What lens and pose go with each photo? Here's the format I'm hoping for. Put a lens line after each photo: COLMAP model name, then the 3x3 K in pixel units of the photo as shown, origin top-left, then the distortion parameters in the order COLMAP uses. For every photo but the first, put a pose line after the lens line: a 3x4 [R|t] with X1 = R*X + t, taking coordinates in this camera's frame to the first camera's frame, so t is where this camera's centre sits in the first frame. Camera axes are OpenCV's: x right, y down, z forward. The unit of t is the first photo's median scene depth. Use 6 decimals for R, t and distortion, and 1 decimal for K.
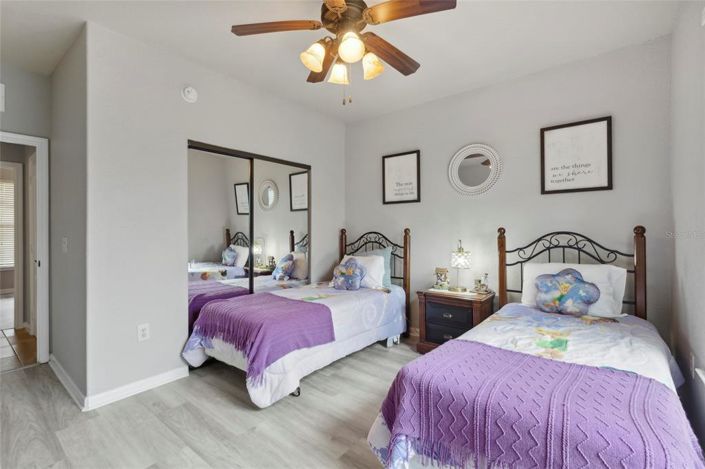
lens RADIAL K [[317.8, 0, 352.4], [0, 317.8, 231.5], [0, 0, 1]] dist [-0.002031, -0.000136]
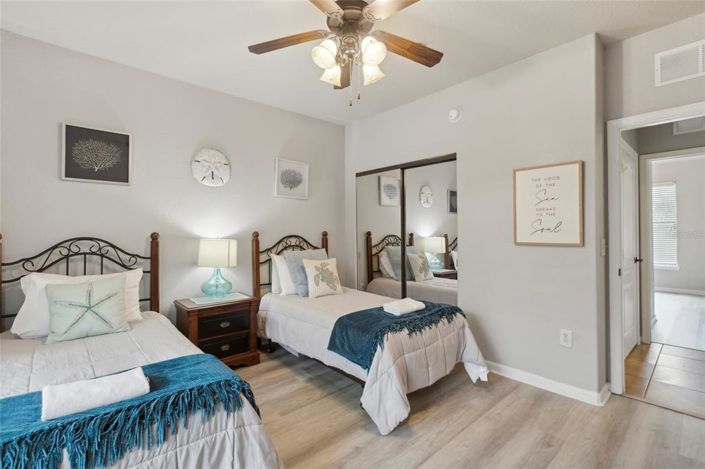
lens RADIAL K [[317.8, 0, 351.8], [0, 317.8, 231.6], [0, 0, 1]] dist [-0.002031, -0.000136]
pose [[0.146129, 0.008980, 0.989225, -0.137217], [0.008842, 0.999907, -0.010383, 0.000080], [-0.989226, 0.010264, 0.146036, 0.107785]]
